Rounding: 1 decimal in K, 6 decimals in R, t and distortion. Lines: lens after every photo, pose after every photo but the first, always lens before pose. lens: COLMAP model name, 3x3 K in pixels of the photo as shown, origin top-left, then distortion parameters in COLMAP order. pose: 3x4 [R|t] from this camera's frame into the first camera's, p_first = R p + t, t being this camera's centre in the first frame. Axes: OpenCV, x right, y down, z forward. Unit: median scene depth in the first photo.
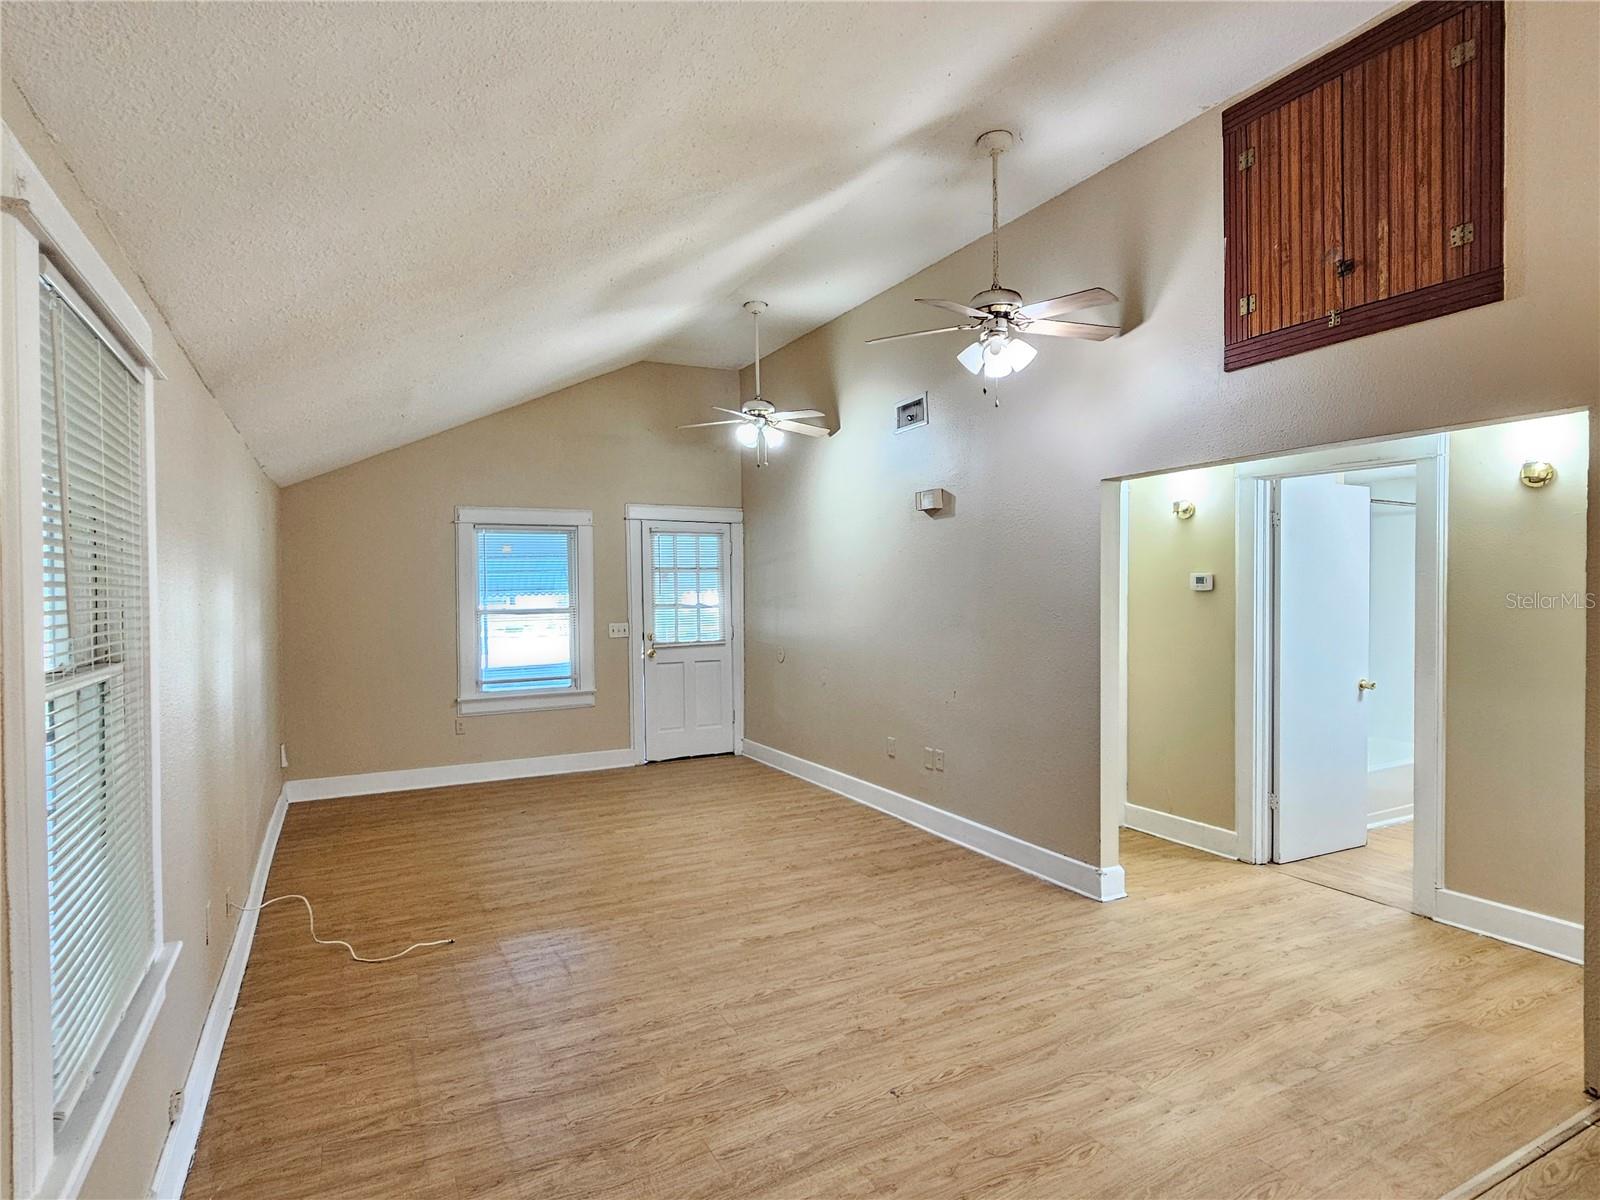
lens RADIAL K [[870.6, 0, 797.4], [0, 870.6, 594.8], [0, 0, 1]] dist [-0.001457, -0.000578]
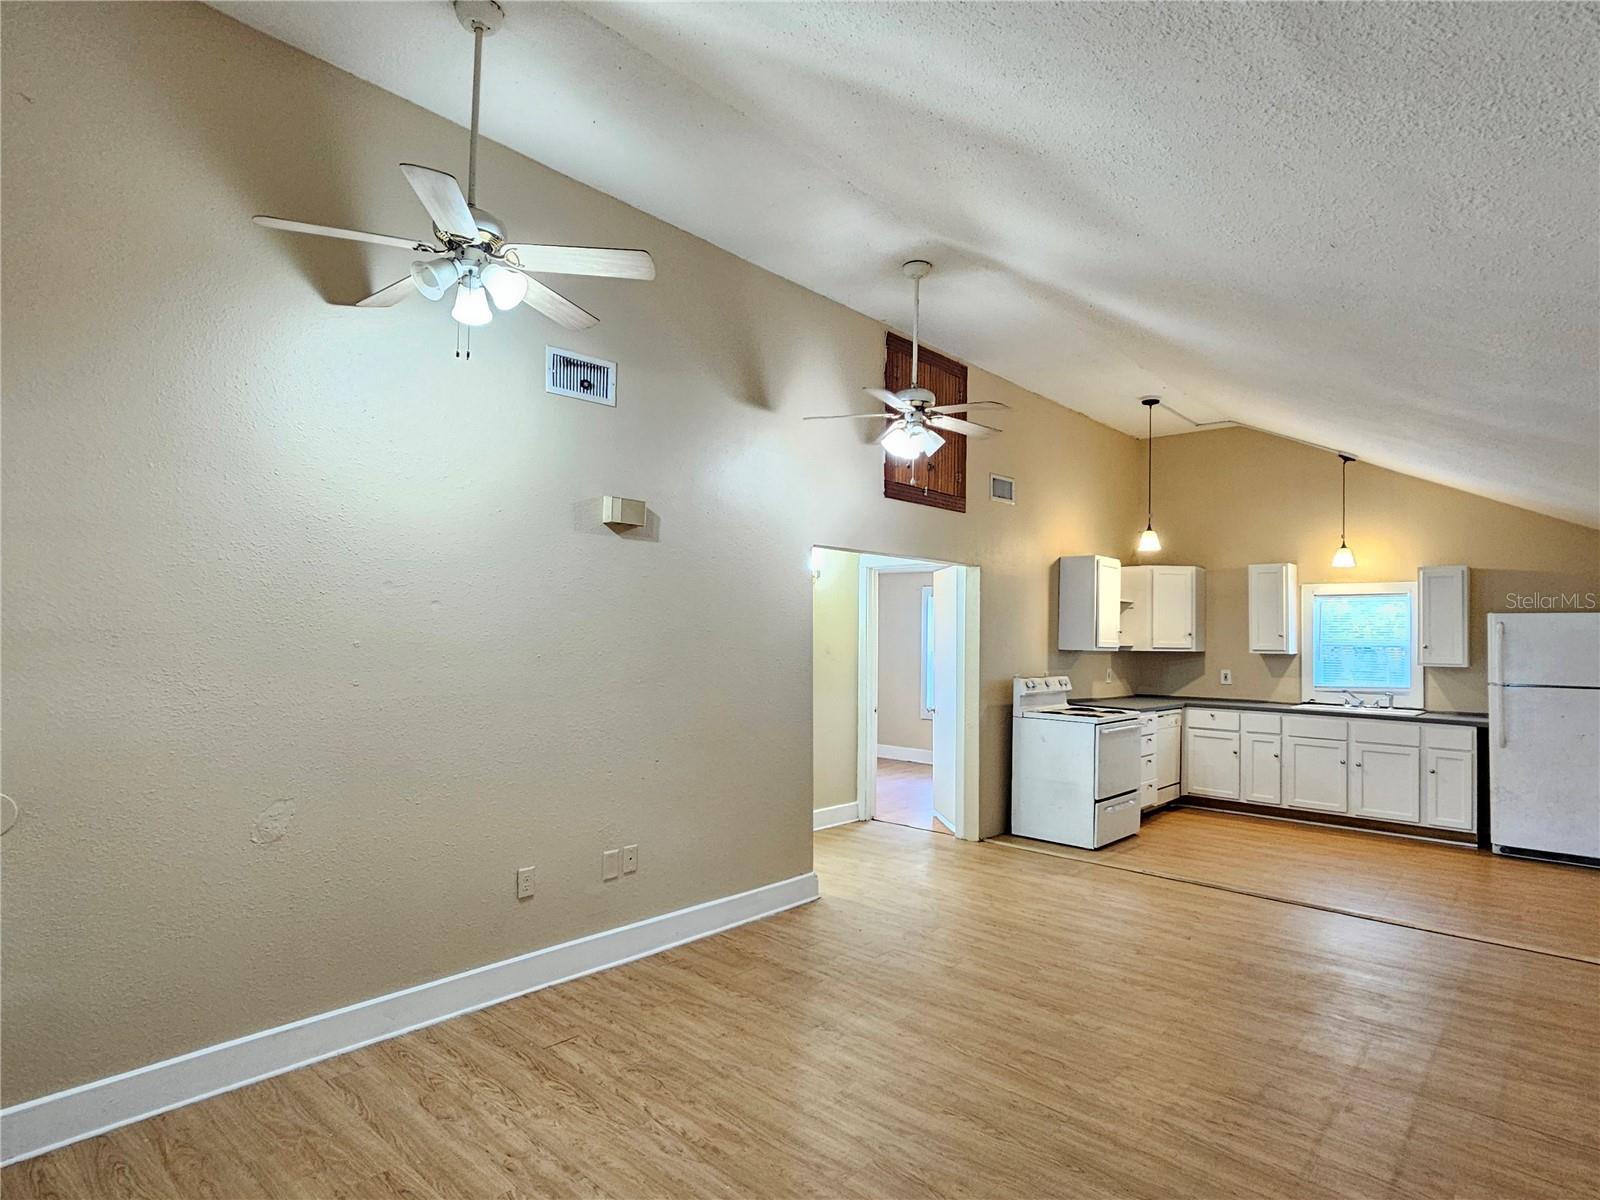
lens RADIAL K [[863.1, 0, 792.3], [0, 863.1, 609.9], [0, 0, 1]] dist [-0.001341, -0.002060]
pose [[-0.344157, 0.028751, 0.938472, -0.699549], [-0.003358, 0.999487, -0.031852, -0.002797], [-0.938906, -0.014113, -0.343883, 1.334148]]
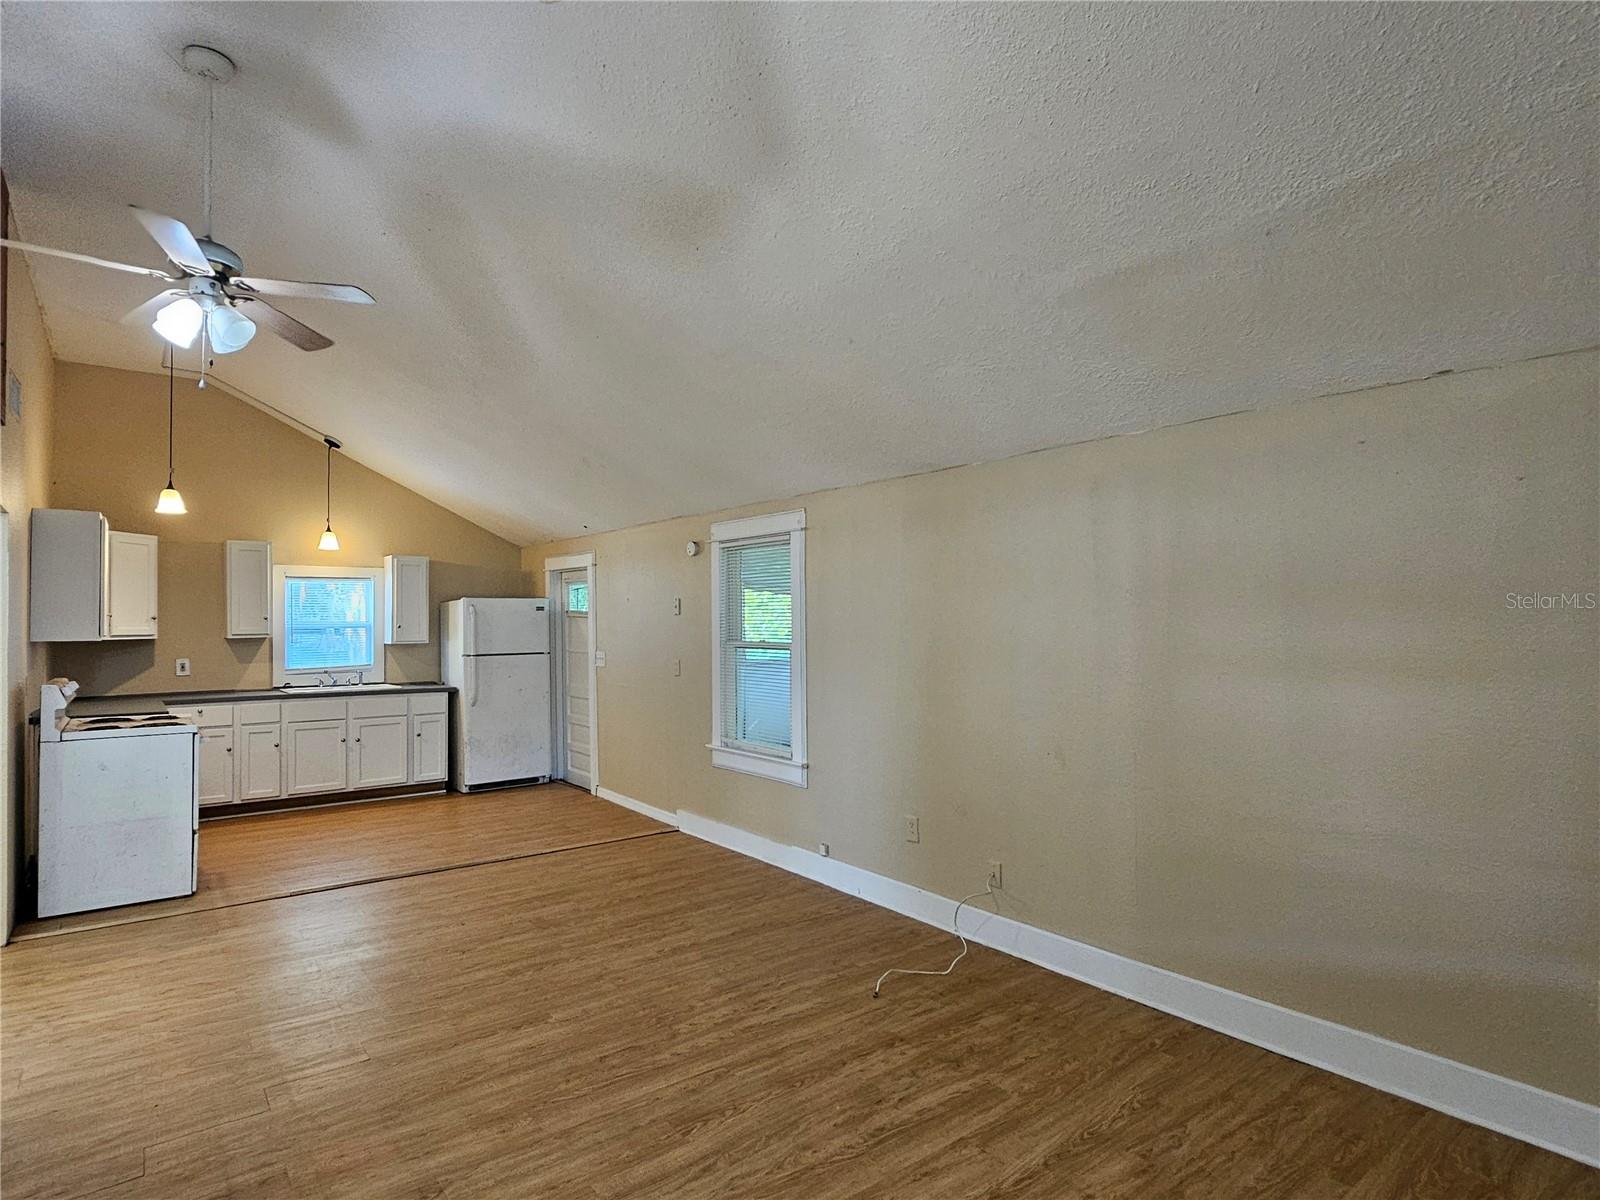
lens RADIAL K [[863.1, 0, 792.3], [0, 863.1, 609.9], [0, 0, 1]] dist [-0.001341, -0.002060]
pose [[-0.984037, 0.011889, -0.177568, -0.128613], [0.013003, 0.999902, -0.005115, -0.004052], [0.177490, -0.007342, -0.984095, 1.584120]]
